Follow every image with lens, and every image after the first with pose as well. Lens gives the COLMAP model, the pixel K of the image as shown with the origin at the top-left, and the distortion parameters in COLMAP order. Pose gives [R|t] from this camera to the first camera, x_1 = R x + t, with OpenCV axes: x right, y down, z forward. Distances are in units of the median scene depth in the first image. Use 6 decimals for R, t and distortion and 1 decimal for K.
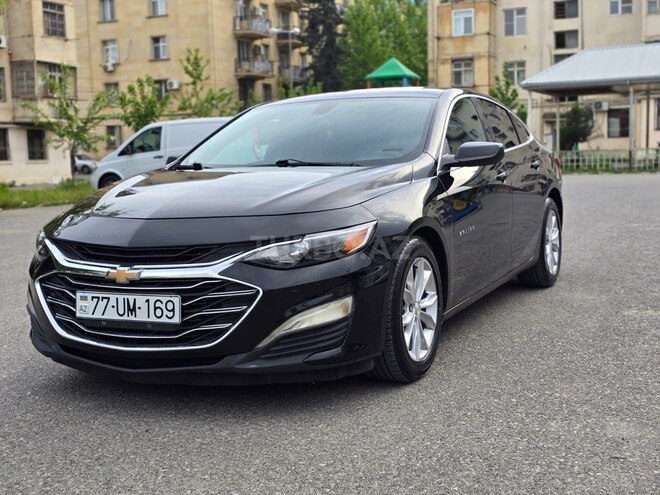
lens RADIAL K [[877.2, 0, 330.0], [0, 877.2, 247.5], [0, 0, 1]] dist [0.150166, -0.378841]
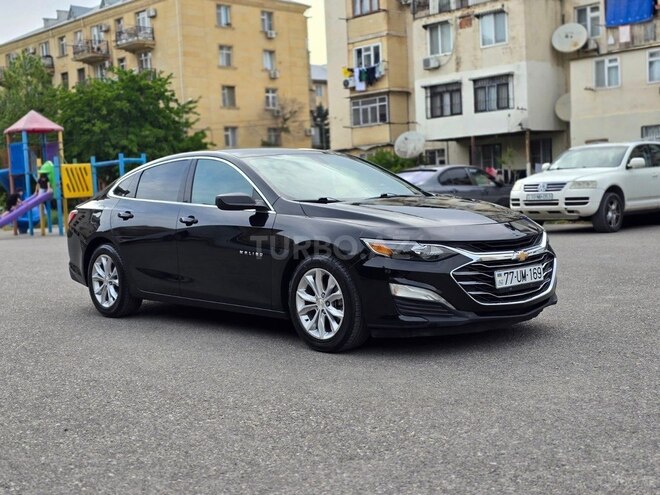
lens RADIAL K [[877.2, 0, 330.0], [0, 877.2, 247.5], [0, 0, 1]] dist [0.150166, -0.378841]
pose [[0.369308, -0.048693, 0.928030, -0.187188], [0.132728, 0.991152, -0.000814, -0.002909], [-0.919780, 0.123476, 0.372504, 0.072184]]
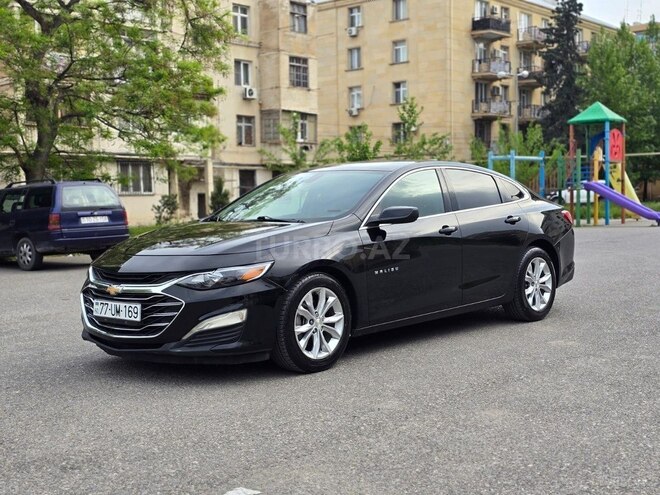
lens RADIAL K [[877.2, 0, 330.0], [0, 877.2, 247.5], [0, 0, 1]] dist [0.150166, -0.378841]
pose [[0.958652, 0.027070, -0.283290, 0.060017], [-0.038740, 0.998612, -0.035673, -0.000379], [0.281931, 0.045173, 0.958371, -0.043809]]
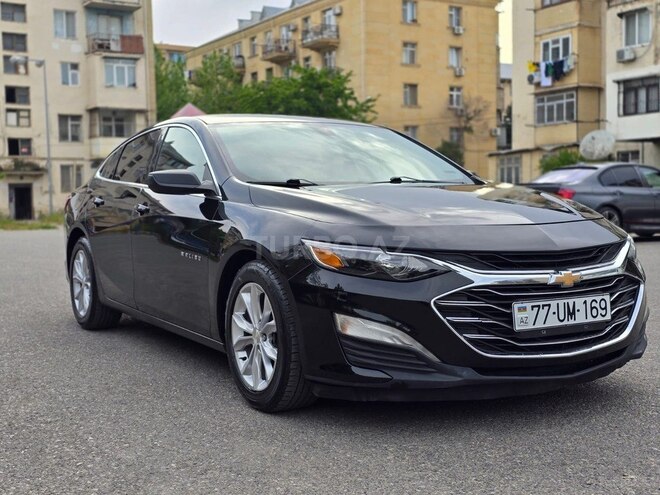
lens RADIAL K [[877.2, 0, 330.0], [0, 877.2, 247.5], [0, 0, 1]] dist [0.150166, -0.378841]
pose [[0.563645, -0.026320, 0.825597, -0.120220], [0.087895, 0.995729, -0.028263, 0.000116], [-0.821327, 0.088496, 0.563551, 0.066109]]
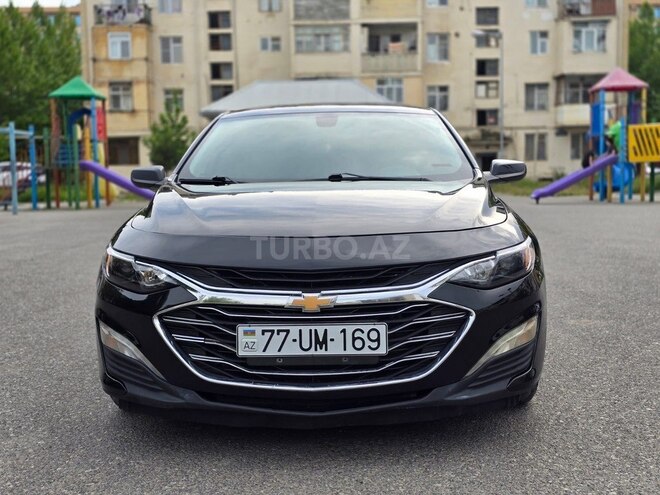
lens RADIAL K [[877.2, 0, 330.0], [0, 877.2, 247.5], [0, 0, 1]] dist [0.150166, -0.378841]
pose [[0.915493, -0.018425, 0.401912, -0.056198], [0.030566, 0.999249, -0.023815, -0.000129], [-0.401171, 0.034087, 0.915369, 0.021297]]
